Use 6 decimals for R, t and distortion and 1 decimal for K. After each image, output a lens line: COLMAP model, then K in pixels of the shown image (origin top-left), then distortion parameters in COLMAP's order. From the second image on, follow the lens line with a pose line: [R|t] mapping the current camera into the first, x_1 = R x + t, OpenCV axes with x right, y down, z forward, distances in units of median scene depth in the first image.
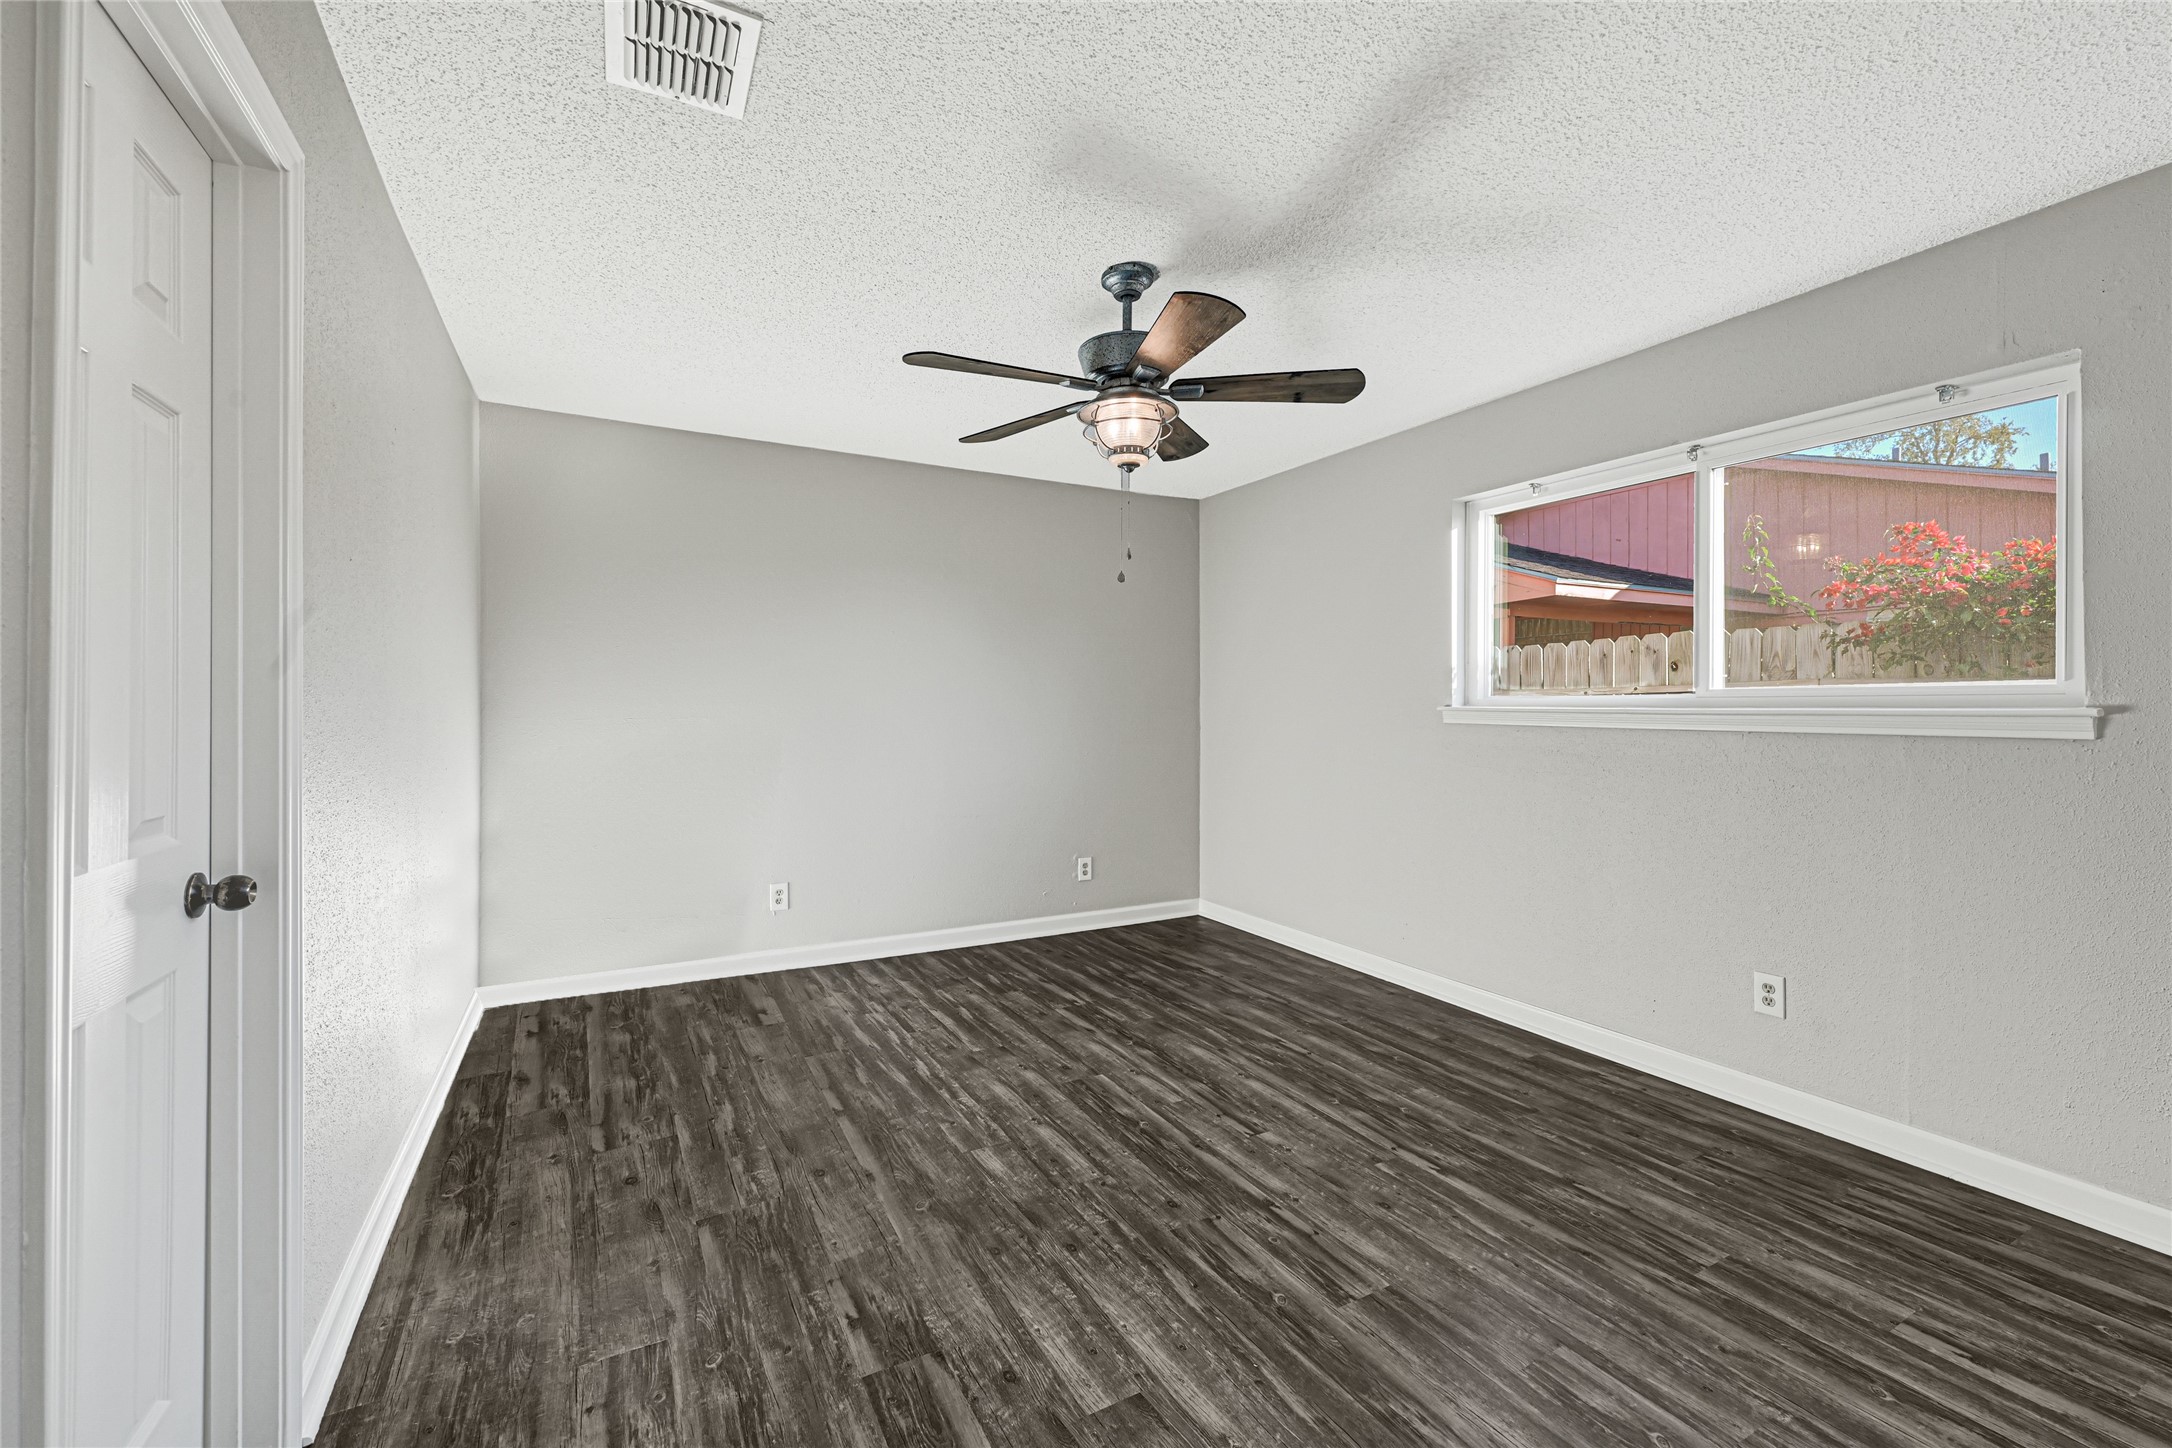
lens RADIAL K [[889.8, 0, 1083.8], [0, 889.8, 703.3], [0, 0, 1]] dist [0.000604, 0.000028]
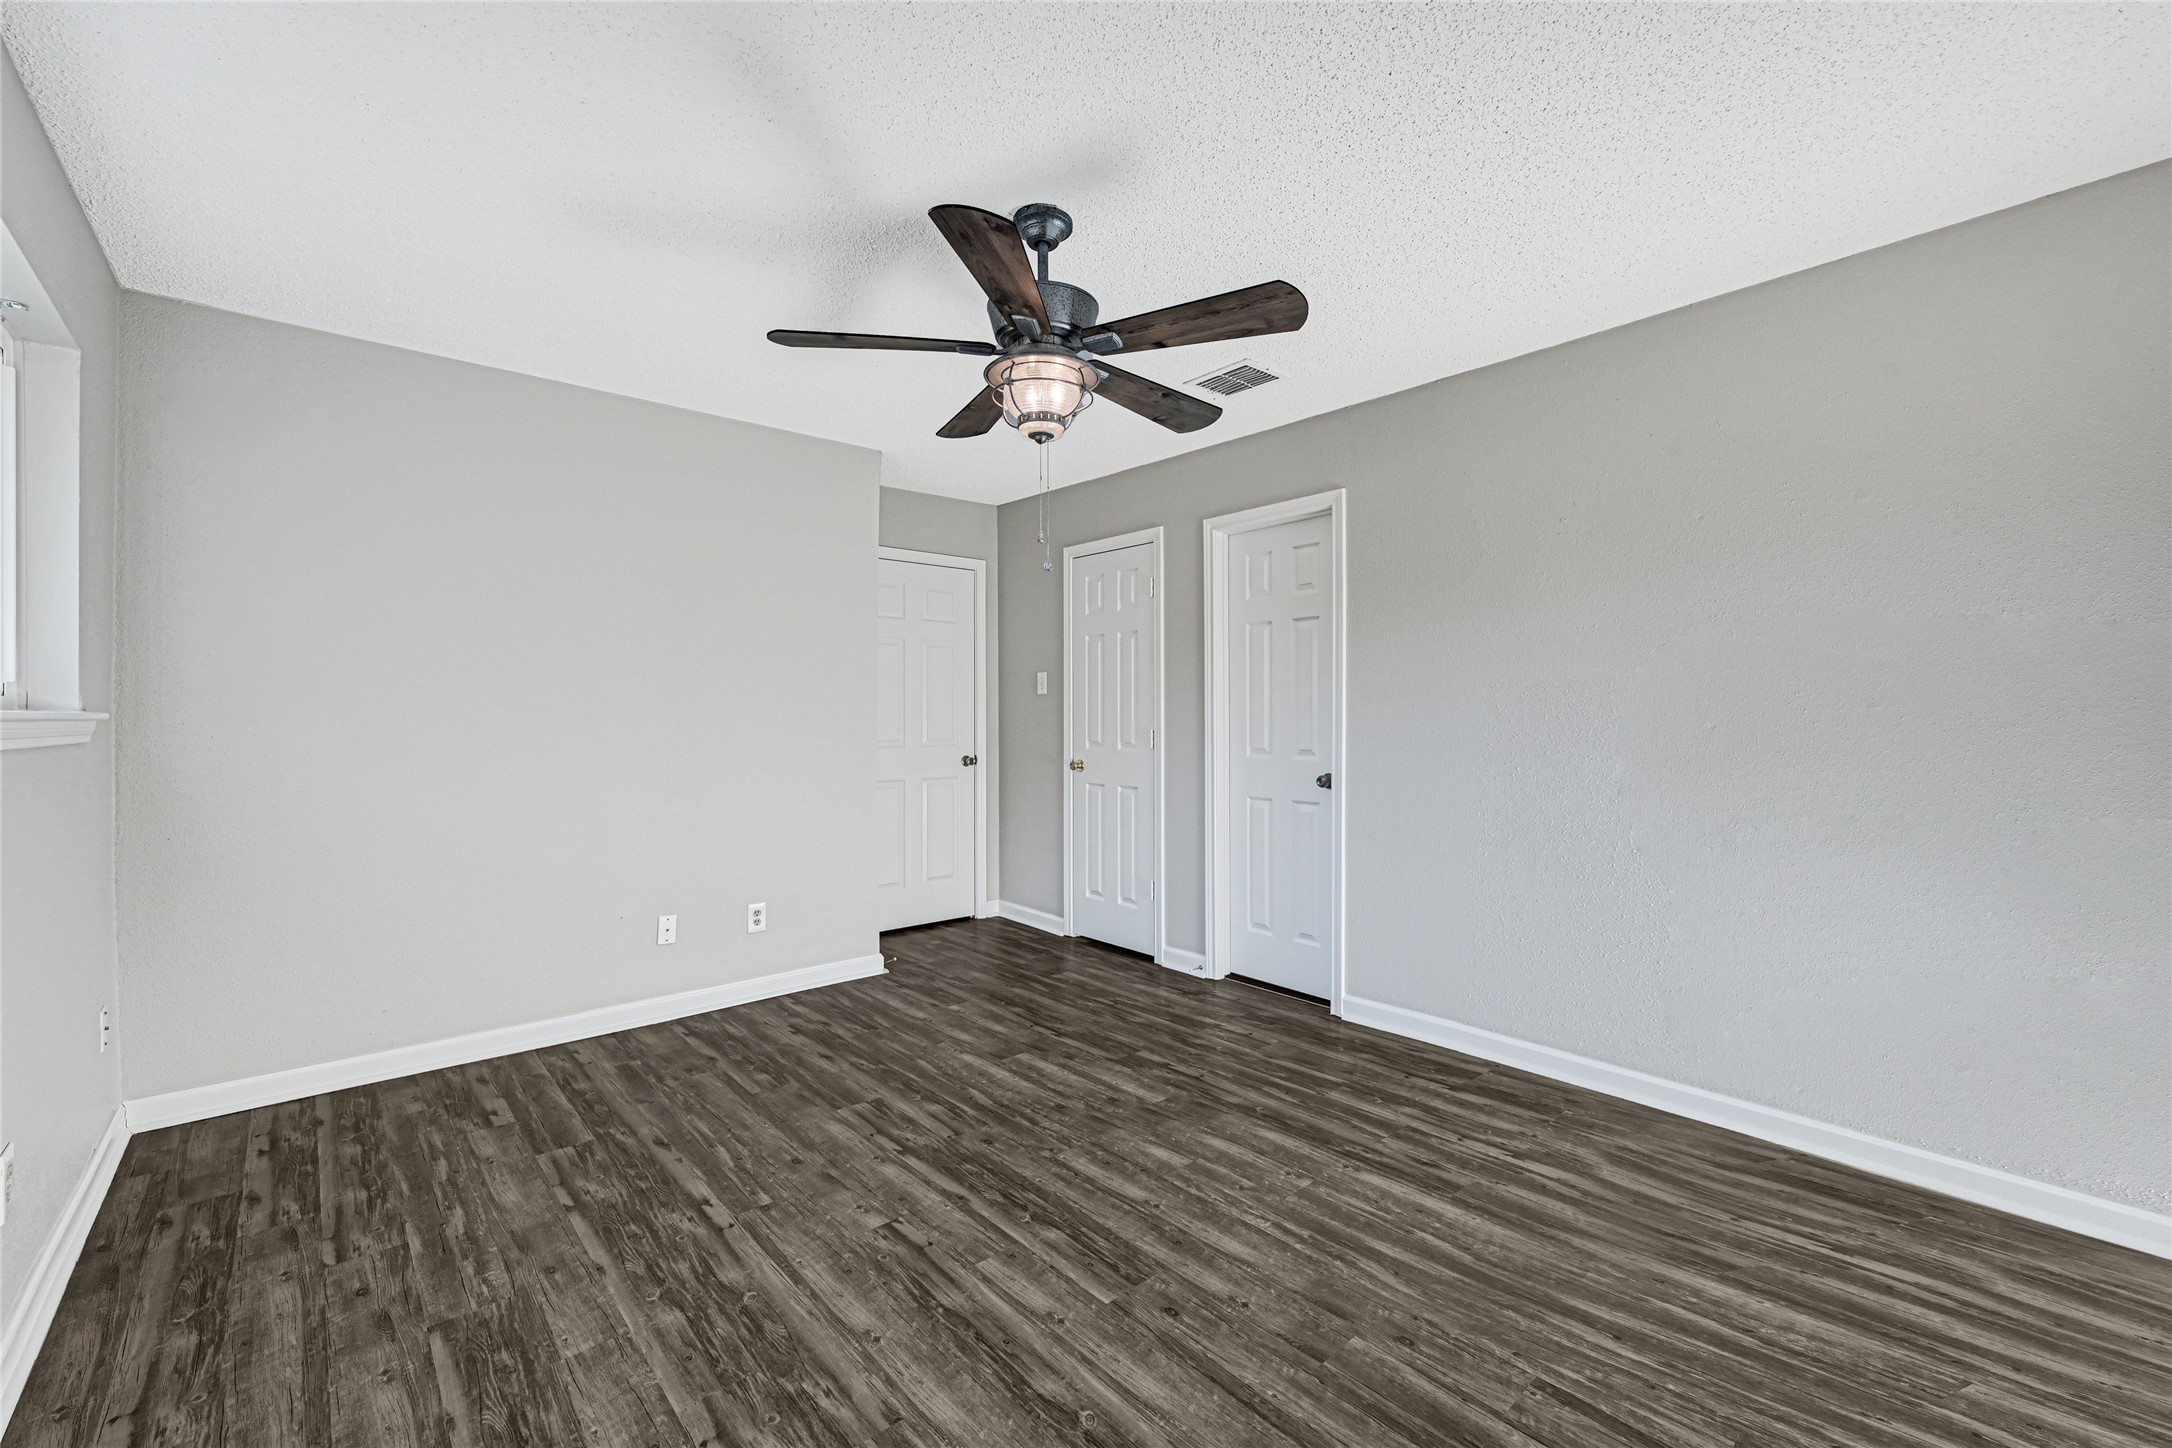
lens RADIAL K [[889.8, 0, 1087.1], [0, 889.8, 724.4], [0, 0, 1]] dist [0.000604, 0.000028]
pose [[-0.975099, 0.000927, -0.221769, 0.204720], [0.000764, 0.999999, 0.000821, 0.016960], [0.221769, 0.000631, -0.975099, 1.920743]]
